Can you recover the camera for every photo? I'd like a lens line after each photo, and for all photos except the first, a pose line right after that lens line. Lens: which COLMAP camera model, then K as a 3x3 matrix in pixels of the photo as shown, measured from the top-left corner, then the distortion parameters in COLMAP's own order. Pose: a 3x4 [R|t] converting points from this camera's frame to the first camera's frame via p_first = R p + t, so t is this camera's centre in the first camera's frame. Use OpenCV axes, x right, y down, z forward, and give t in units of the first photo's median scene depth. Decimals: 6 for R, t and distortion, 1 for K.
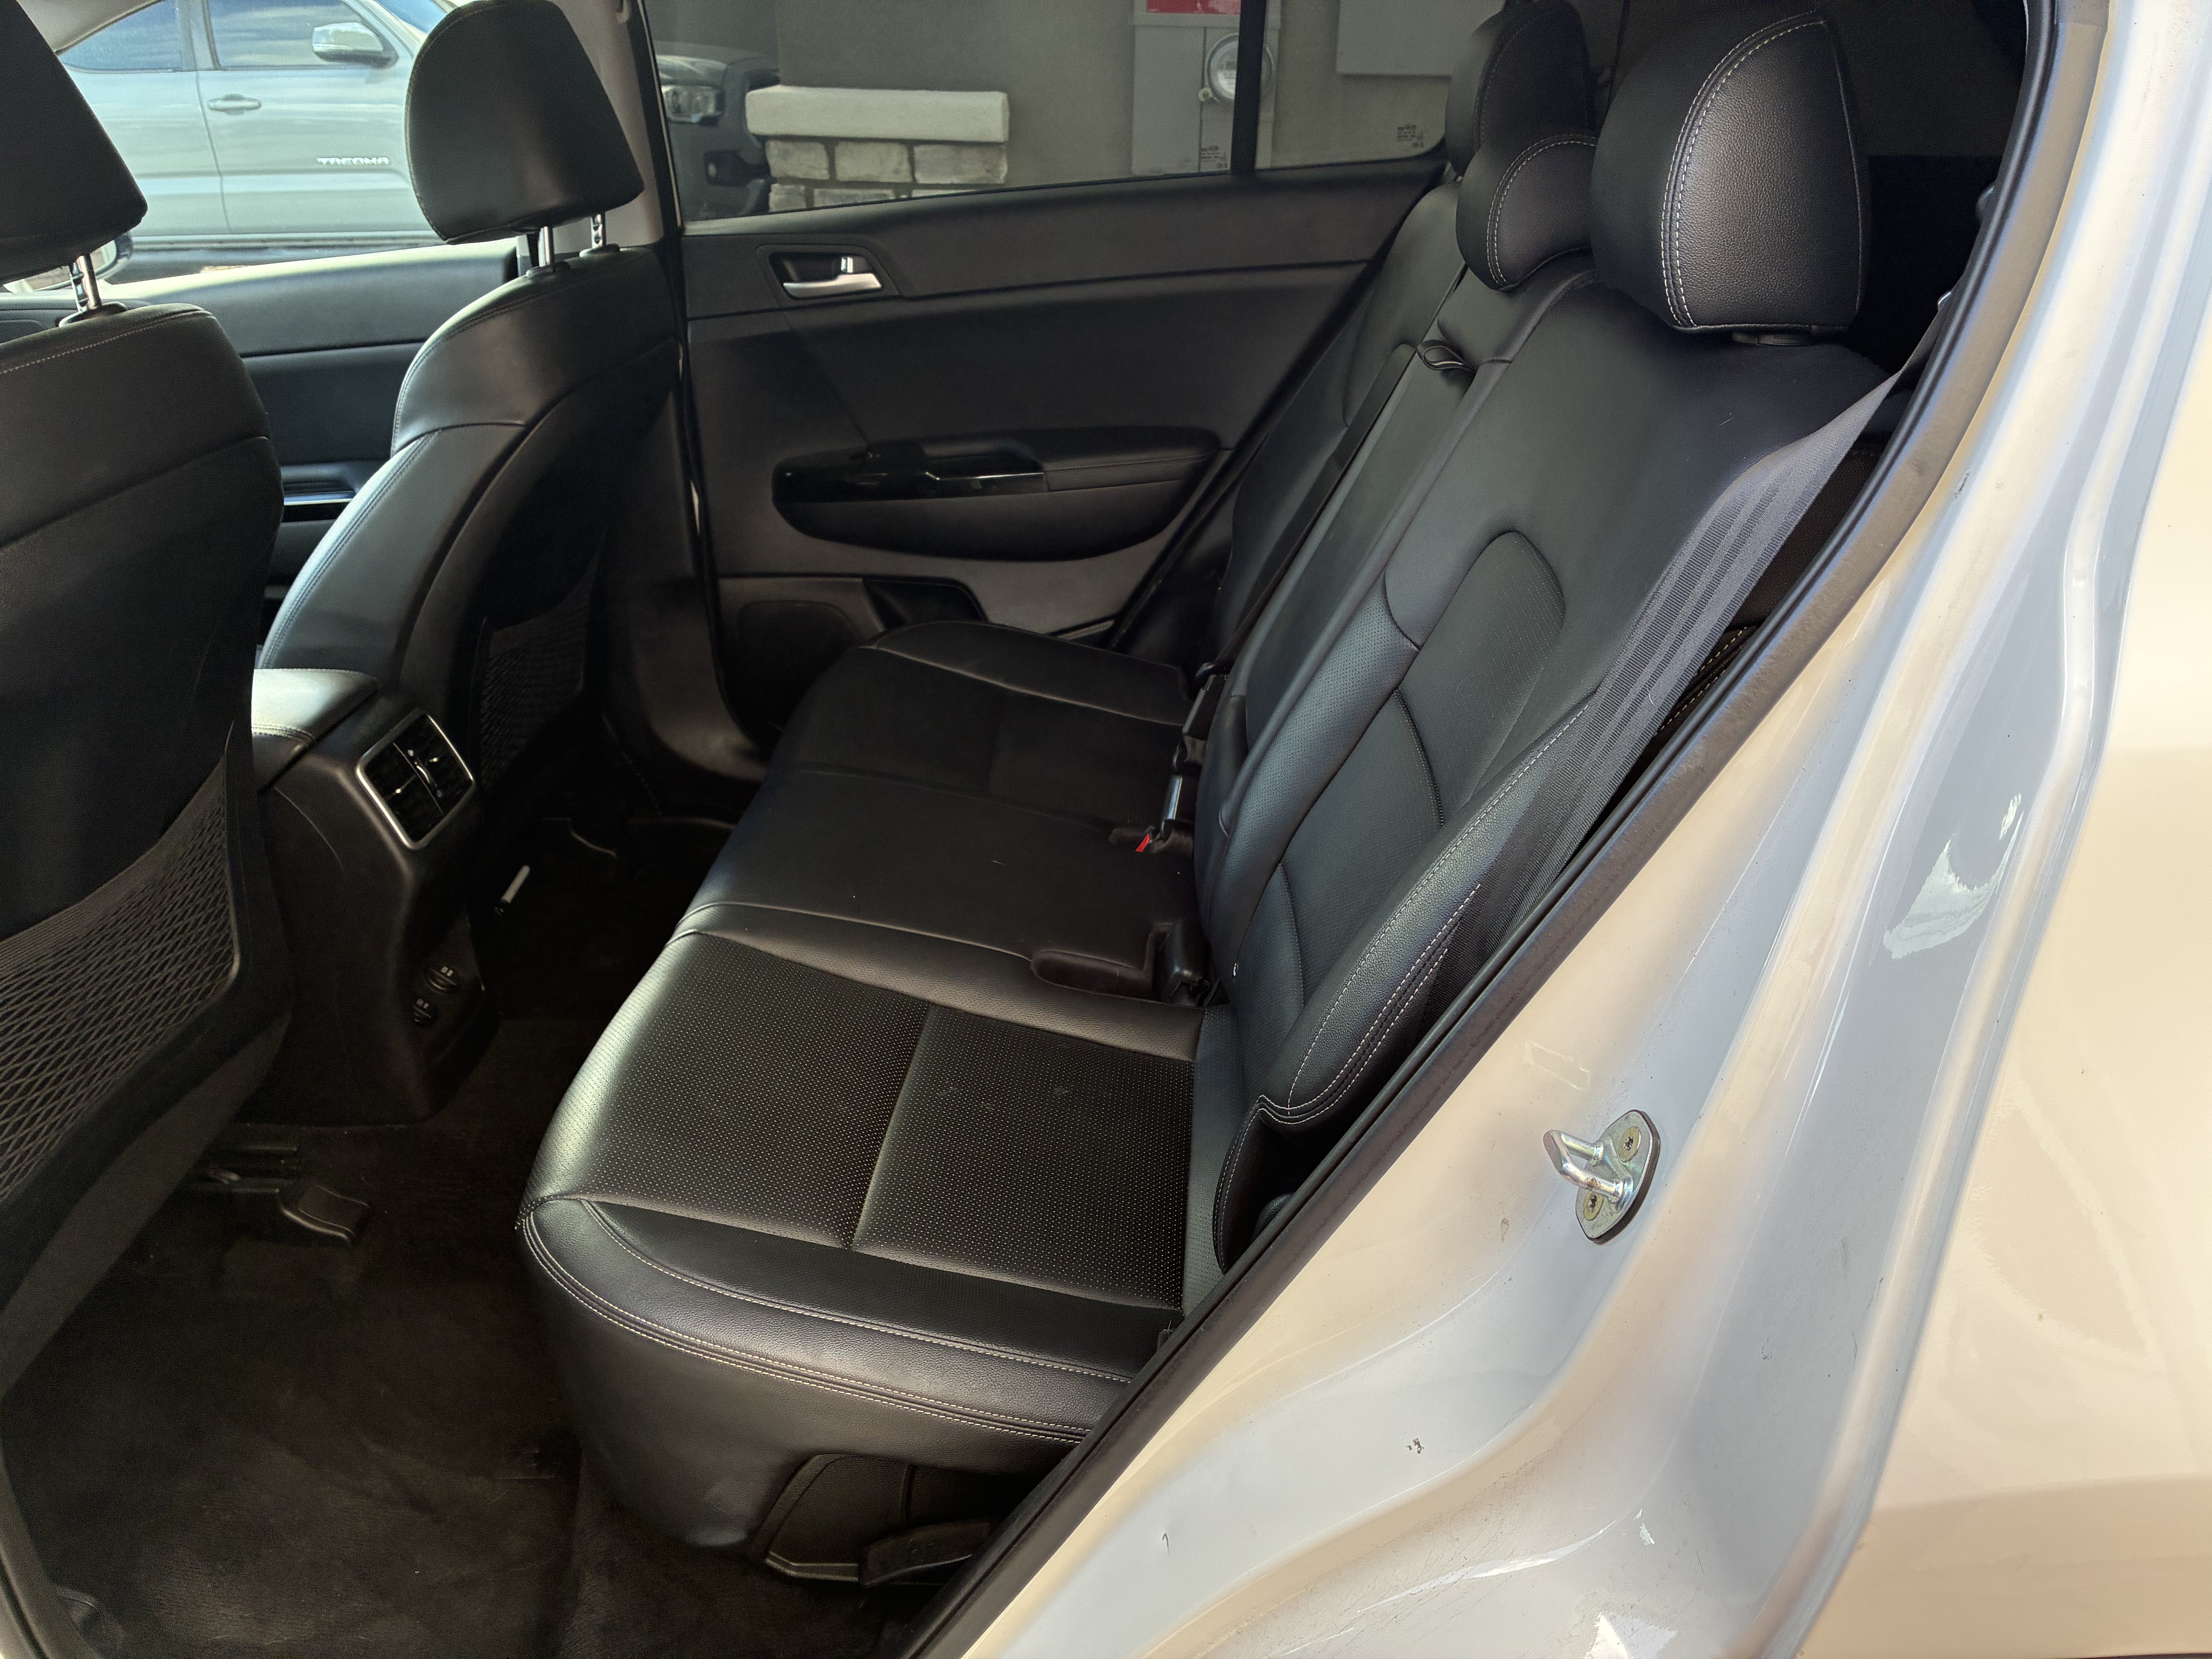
lens RADIAL K [[1726.6, 0, 1106.0], [0, 1726.6, 829.5], [0, 0, 1]] dist [0.059597, -0.060218]
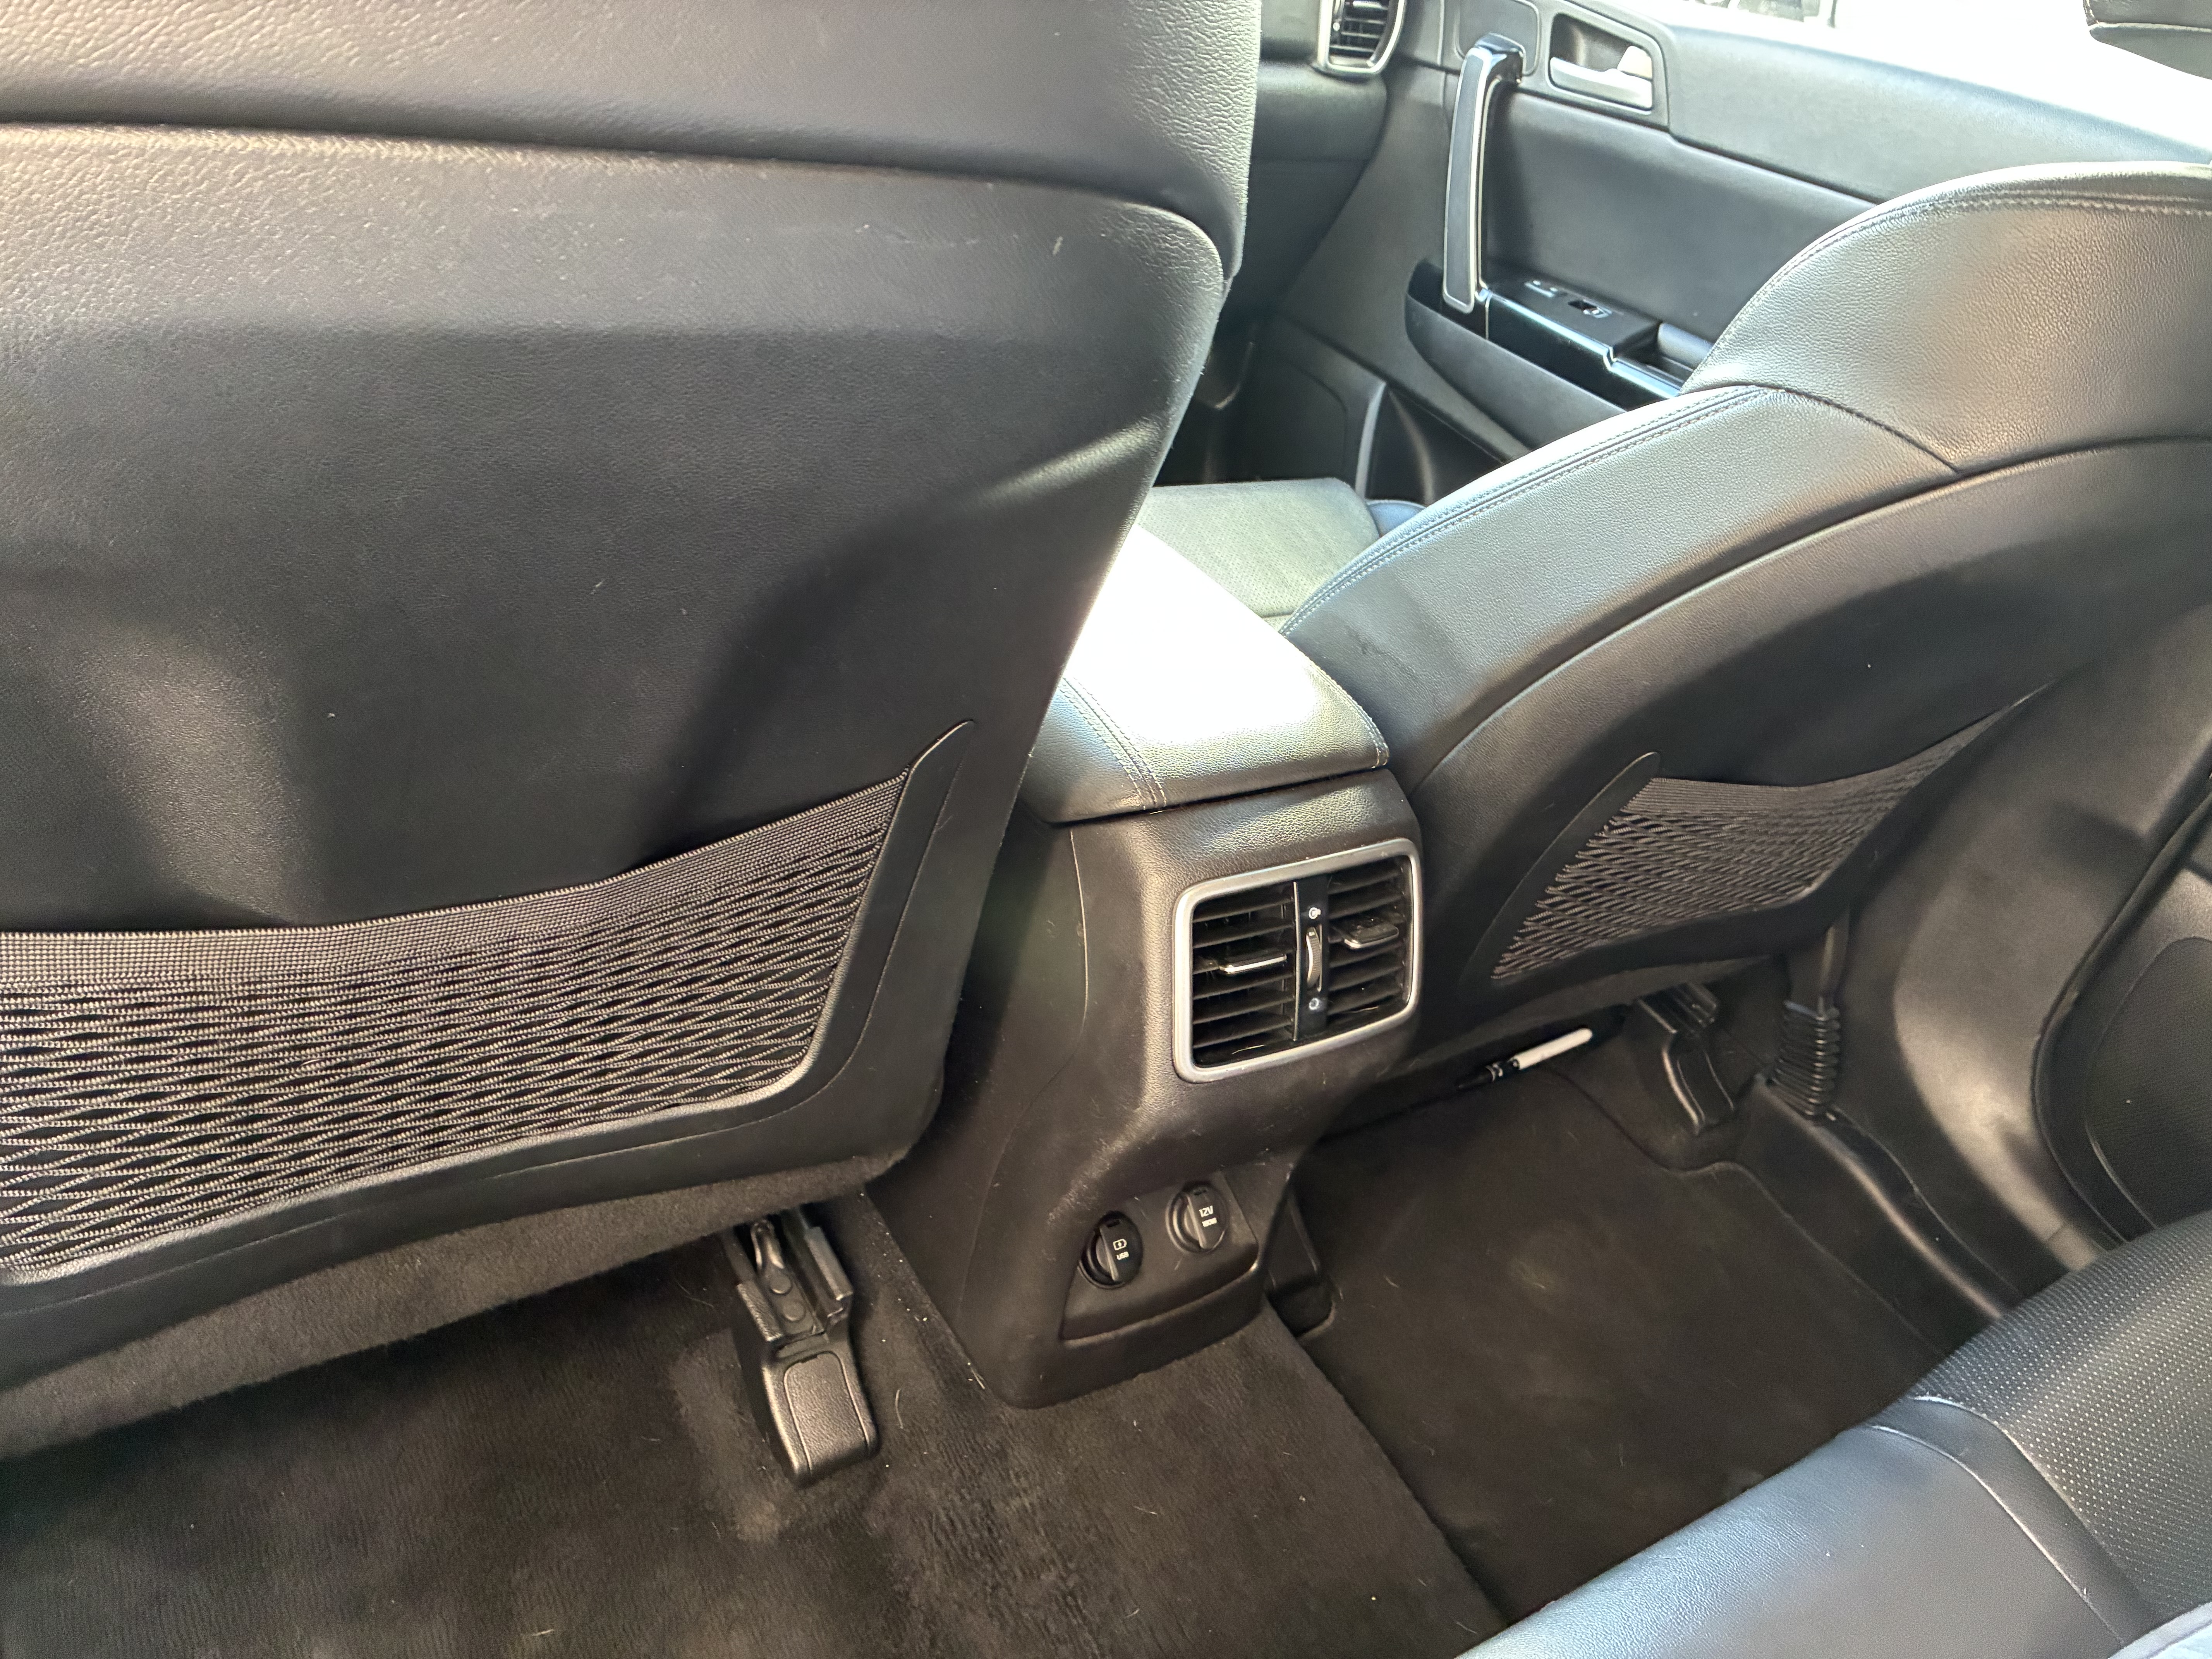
lens RADIAL K [[1726.6, 0, 1106.0], [0, 1726.6, 829.5], [0, 0, 1]] dist [0.059597, -0.060218]
pose [[0.566146, 0.582421, -0.583322, -0.144399], [-0.549588, 0.794116, 0.259485, -0.150166], [0.614355, 0.173680, 0.769678, 0.532900]]
